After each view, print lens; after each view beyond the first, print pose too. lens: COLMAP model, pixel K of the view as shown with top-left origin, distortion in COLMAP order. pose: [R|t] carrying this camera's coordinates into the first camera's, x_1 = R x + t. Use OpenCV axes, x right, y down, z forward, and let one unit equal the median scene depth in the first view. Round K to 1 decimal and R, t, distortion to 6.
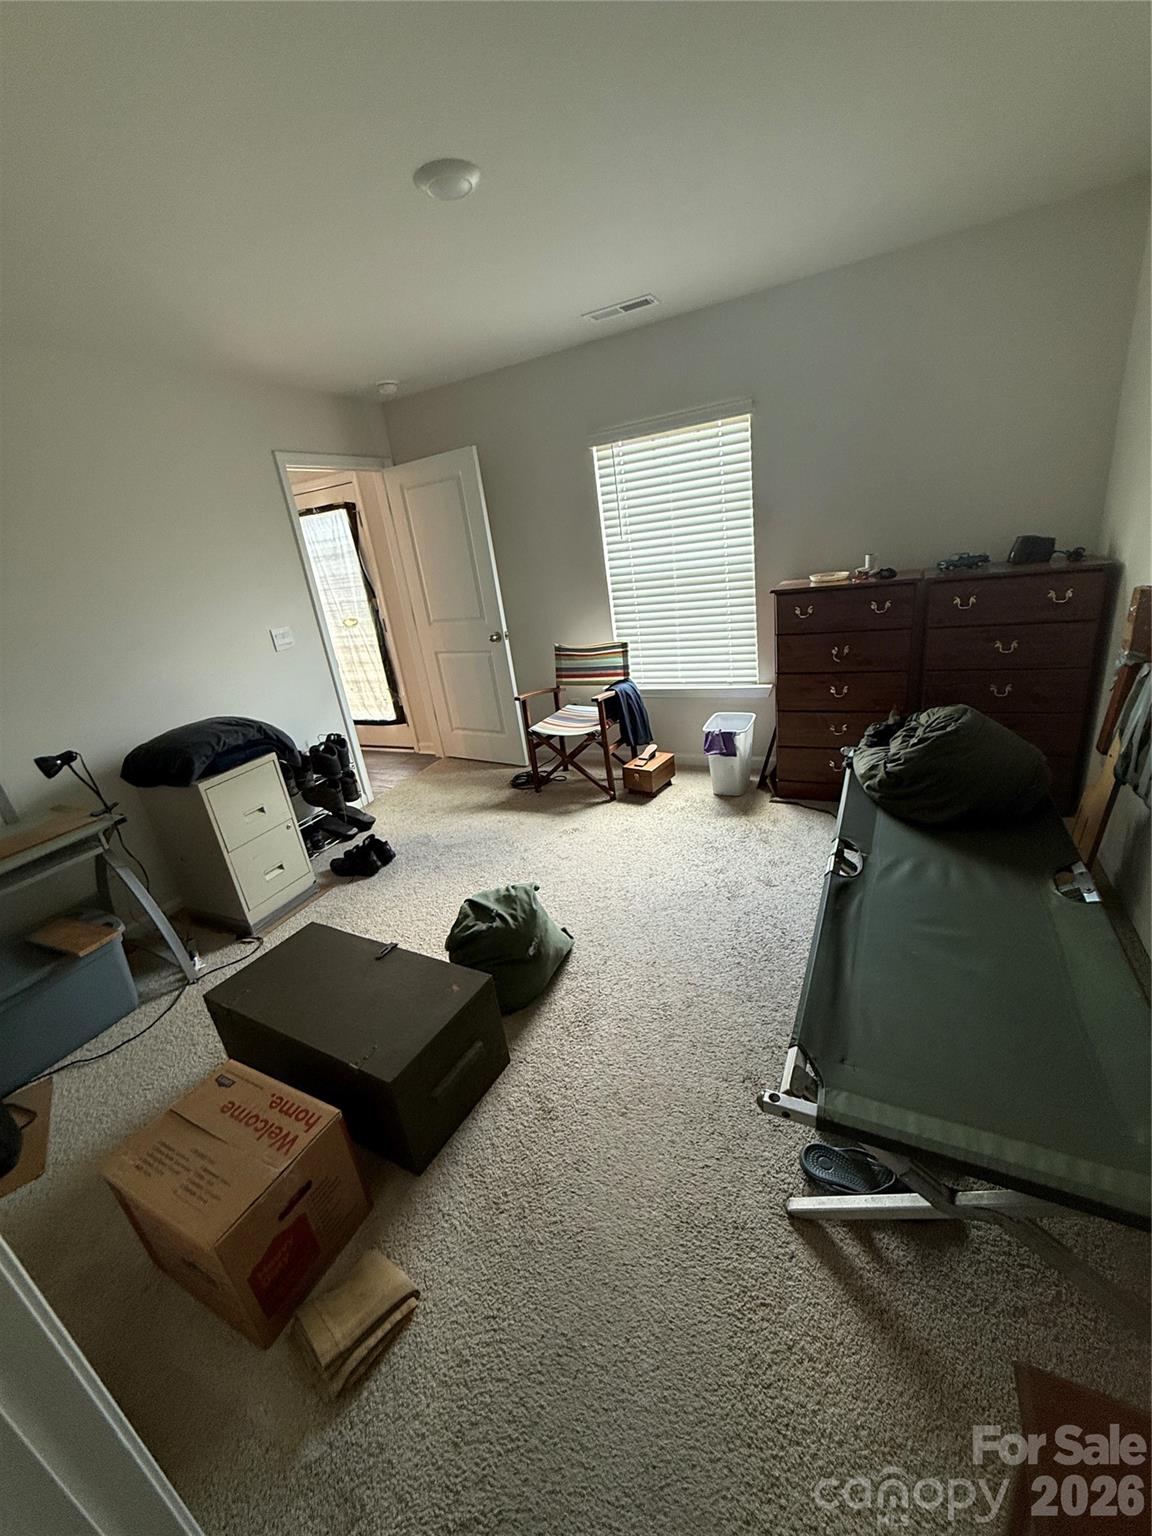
lens RADIAL K [[615.6, 0, 576.0], [0, 615.6, 768.0], [0, 0, 1]] dist [-0.000949, 0.000330]
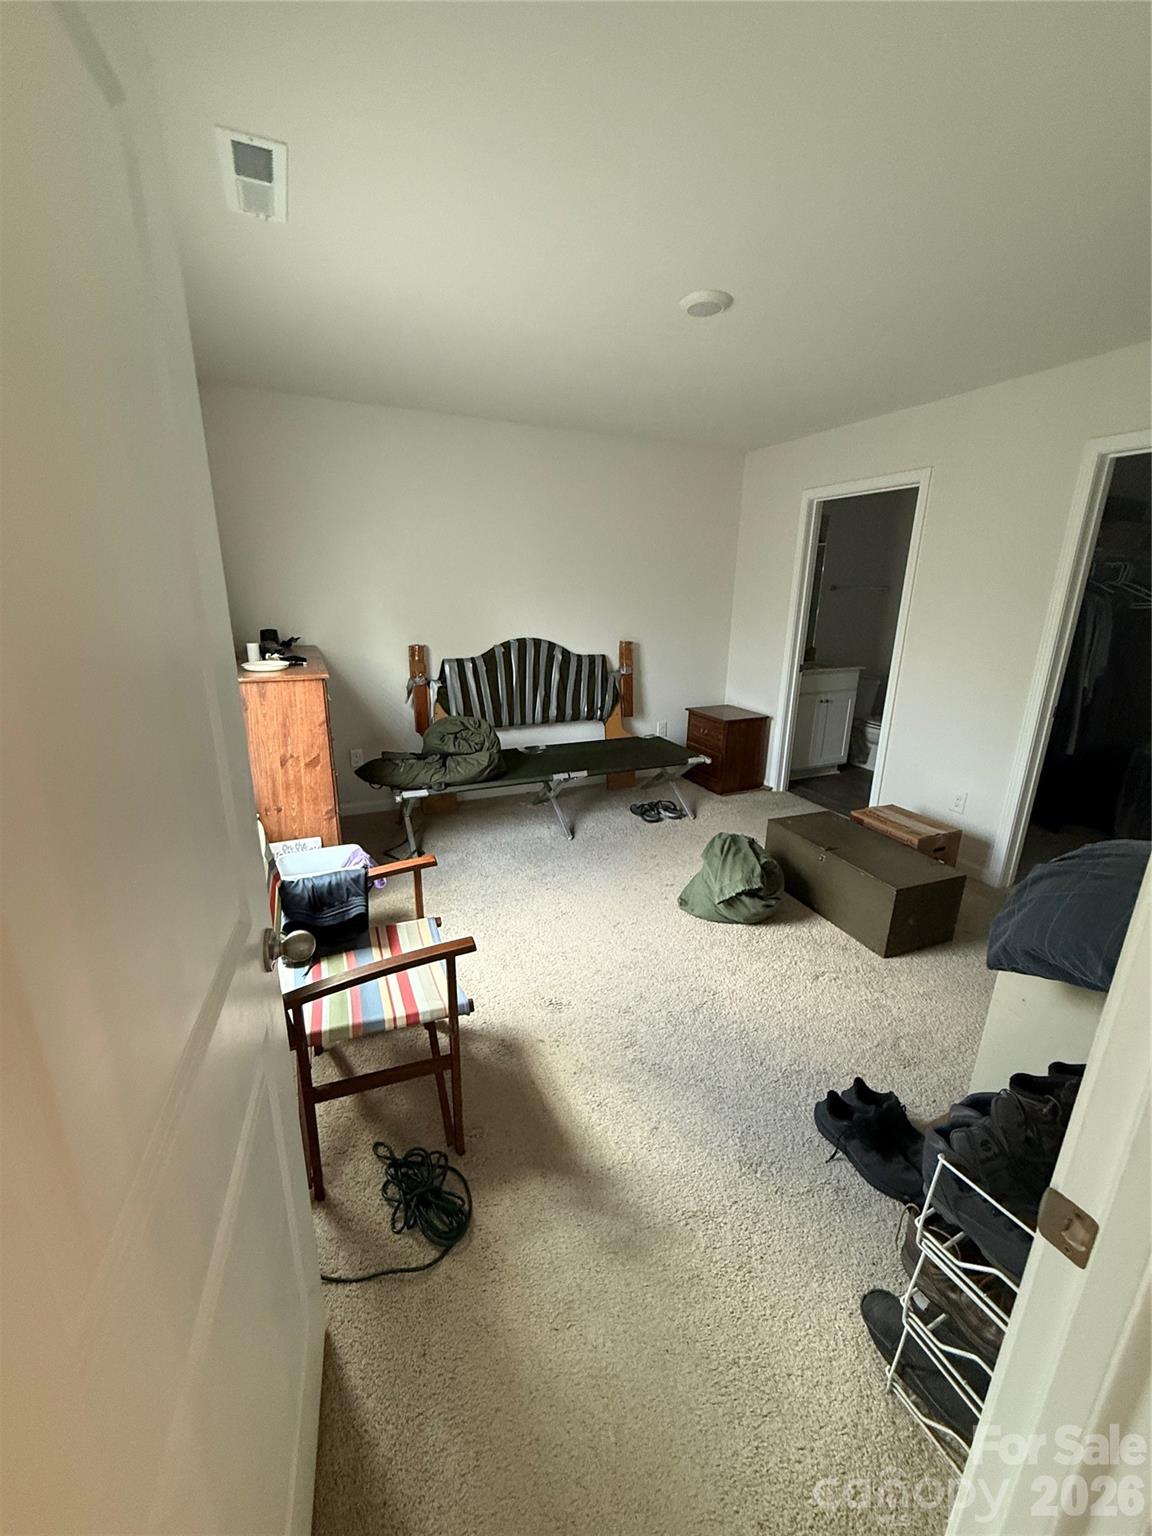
lens RADIAL K [[615.6, 0, 576.0], [0, 615.6, 768.0], [0, 0, 1]] dist [-0.000949, 0.000330]
pose [[-0.769974, -0.057113, 0.635514, -0.392167], [0.310497, 0.836573, 0.451373, -0.360748], [-0.557433, 0.544870, -0.626406, 1.113870]]
